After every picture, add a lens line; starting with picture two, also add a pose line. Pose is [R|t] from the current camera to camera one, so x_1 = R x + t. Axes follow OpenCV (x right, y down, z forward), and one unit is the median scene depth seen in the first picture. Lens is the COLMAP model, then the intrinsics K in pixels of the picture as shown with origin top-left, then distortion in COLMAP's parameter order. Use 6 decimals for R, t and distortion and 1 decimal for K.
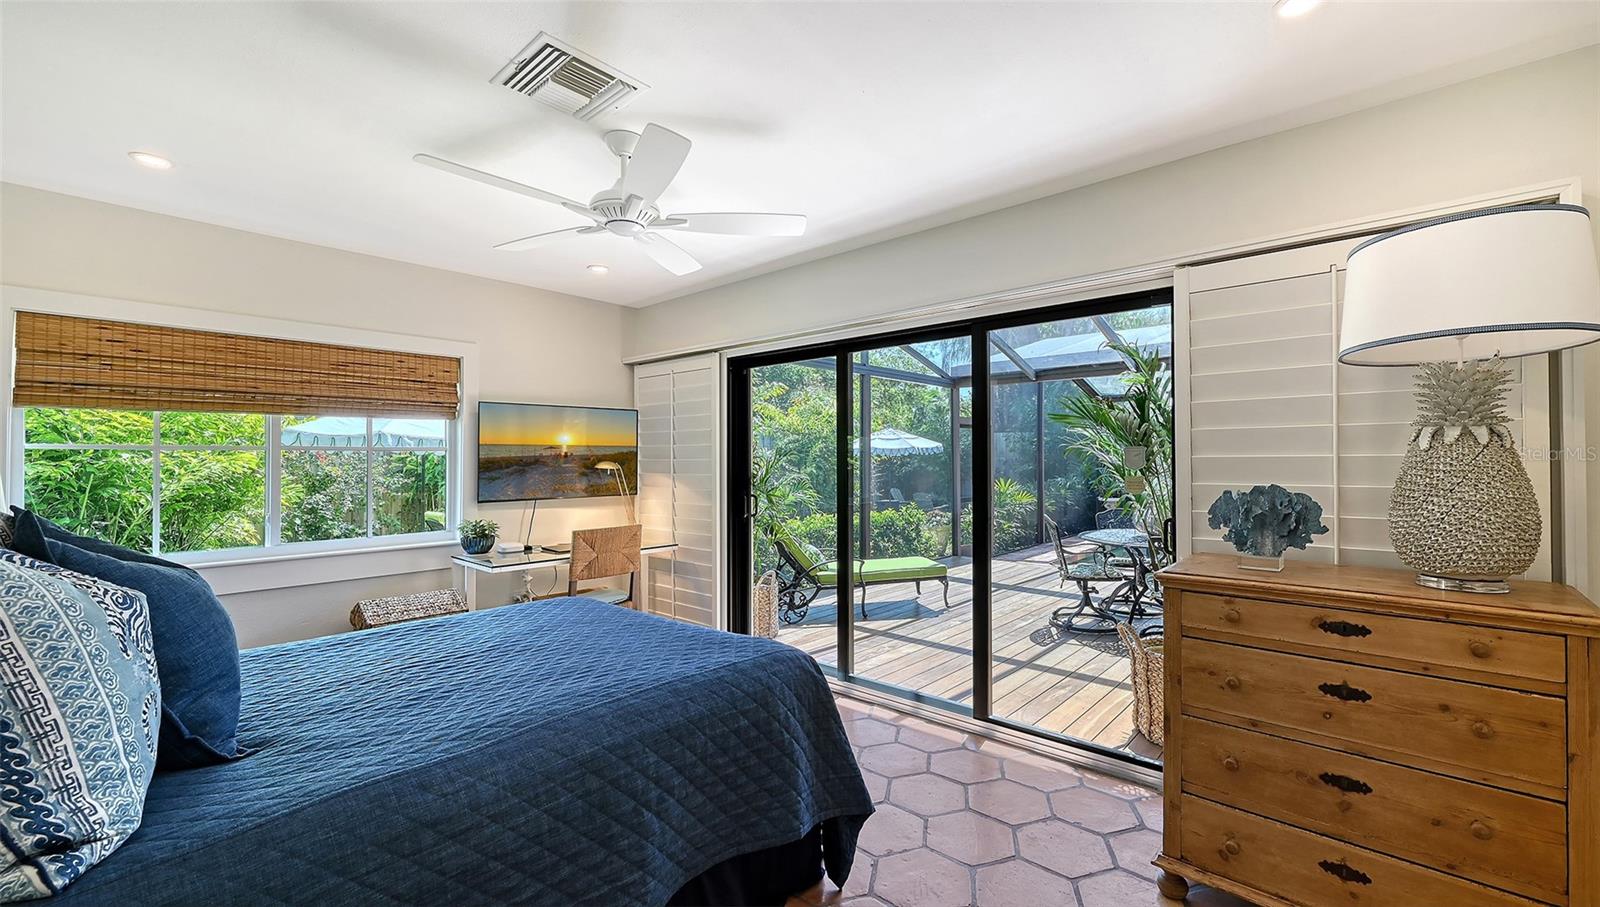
lens RADIAL K [[650.2, 0, 803.0], [0, 650.2, 448.1], [0, 0, 1]] dist [0.000048, -0.000002]
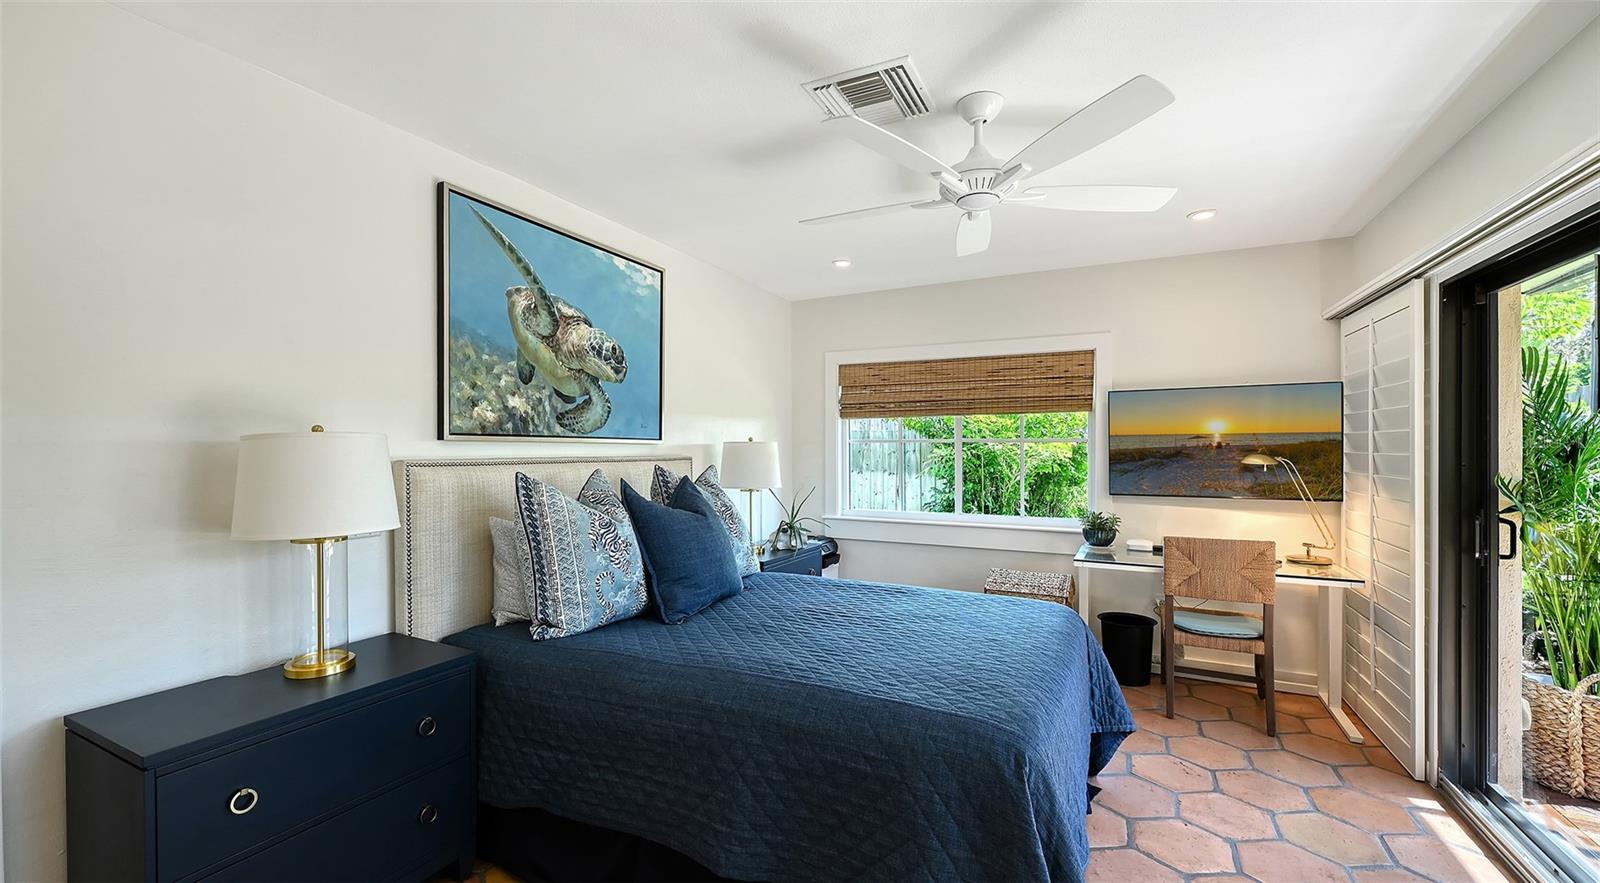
lens RADIAL K [[633.1, 0, 807.6], [0, 633.1, 449.7], [0, 0, 1]] dist [-0.000169, 0.000009]
pose [[0.269107, 0.011046, -0.963047, 0.314312], [0.016730, 0.999730, 0.016142, -0.006938], [0.962965, -0.020456, 0.268849, 0.321480]]
